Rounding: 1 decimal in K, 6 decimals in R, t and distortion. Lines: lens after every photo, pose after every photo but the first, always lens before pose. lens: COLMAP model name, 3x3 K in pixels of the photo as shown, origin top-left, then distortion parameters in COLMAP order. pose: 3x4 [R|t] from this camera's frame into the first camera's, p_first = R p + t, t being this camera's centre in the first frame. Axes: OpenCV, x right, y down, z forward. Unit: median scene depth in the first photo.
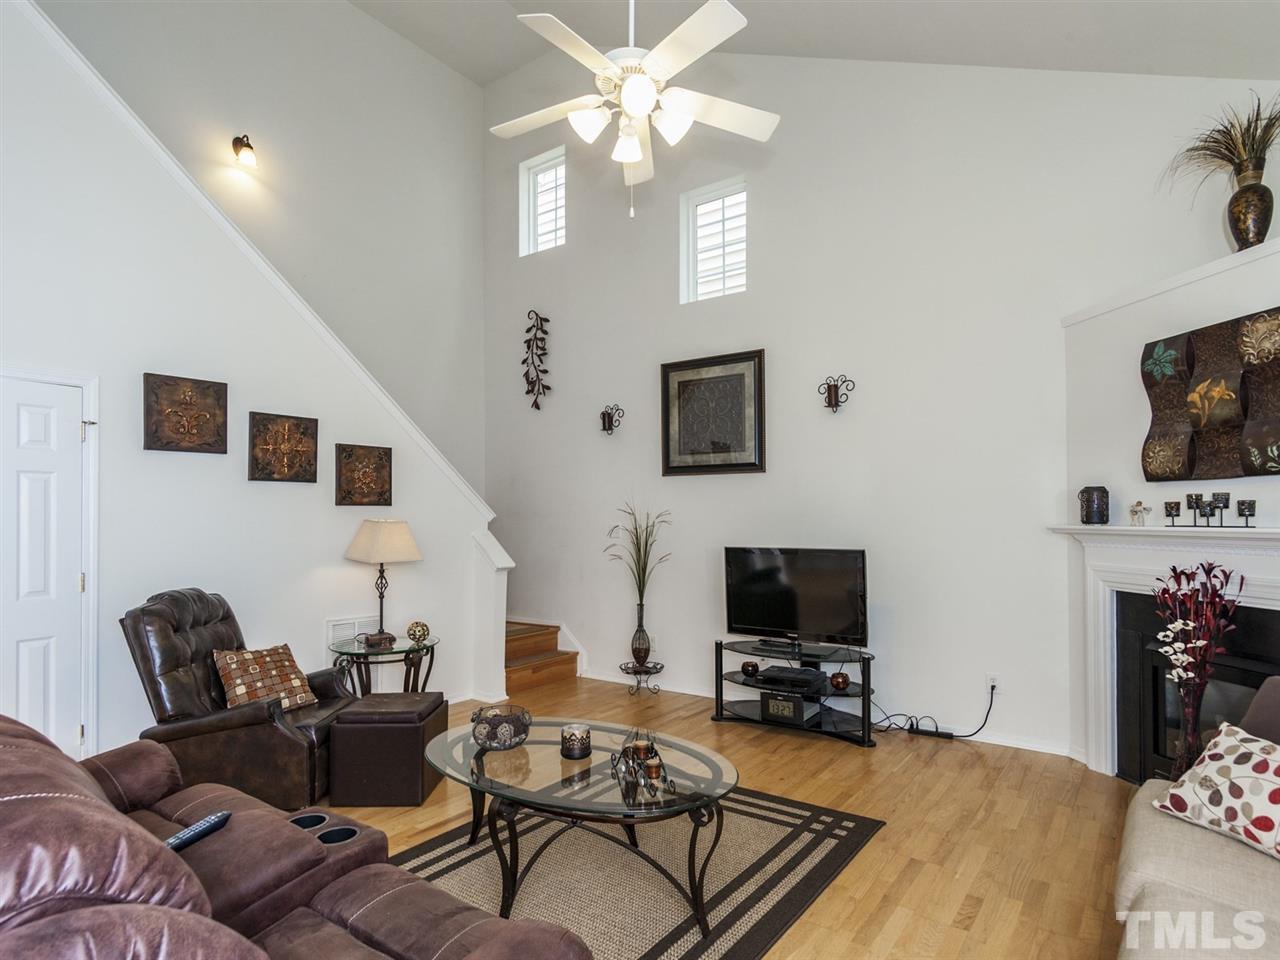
lens RADIAL K [[730.9, 0, 640.4], [0, 730.9, 492.0], [0, 0, 1]] dist [0.020115, -0.001694]
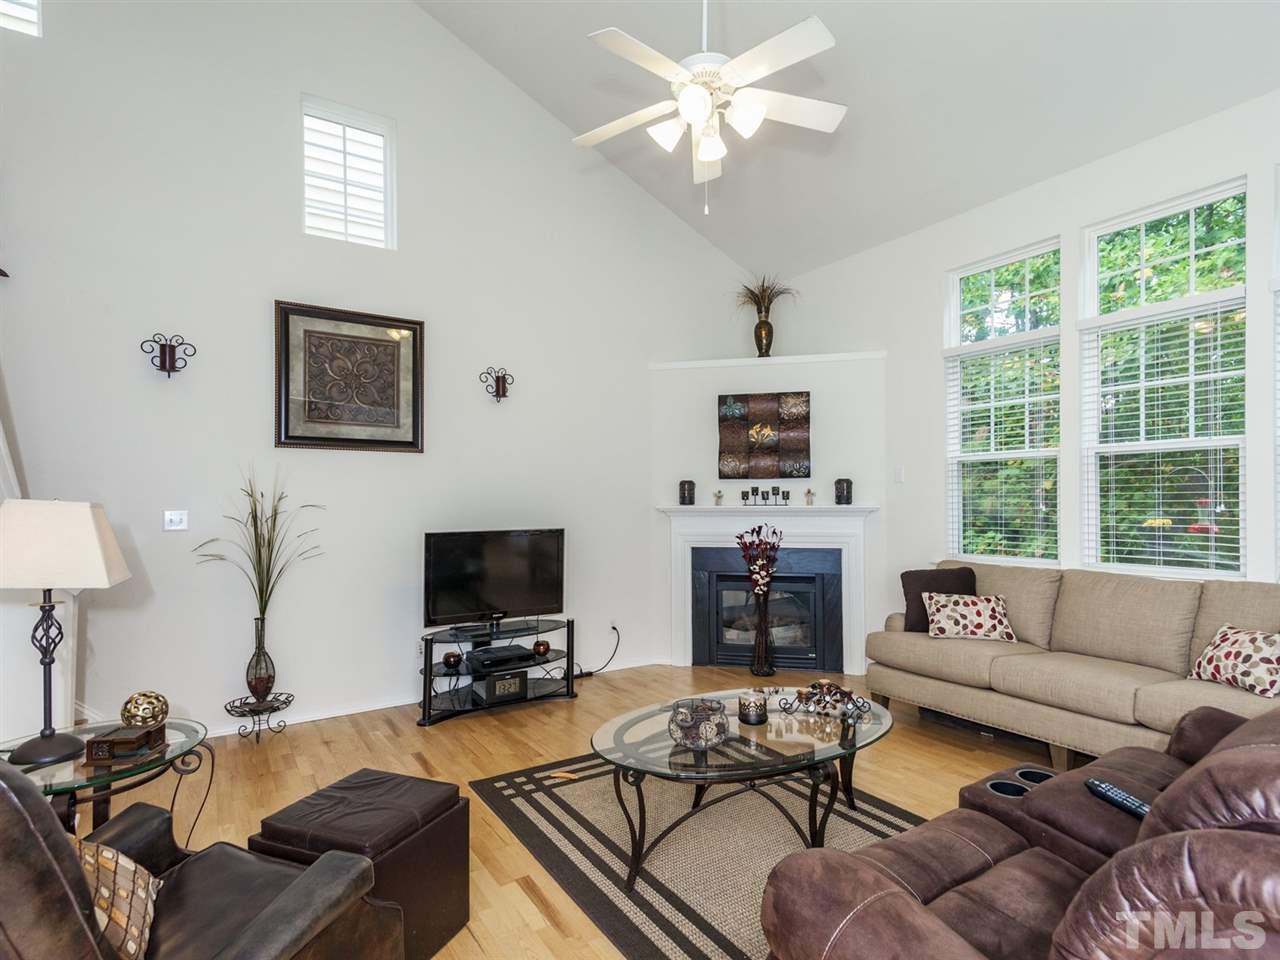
lens RADIAL K [[690.9, 0, 639.6], [0, 690.9, 486.2], [0, 0, 1]] dist [0.017569, -0.001760]
pose [[0.355978, 0.025169, 0.934155, -0.654758], [-0.028391, 0.999467, -0.016110, 0.026035], [-0.934063, -0.020786, 0.356503, 0.491931]]
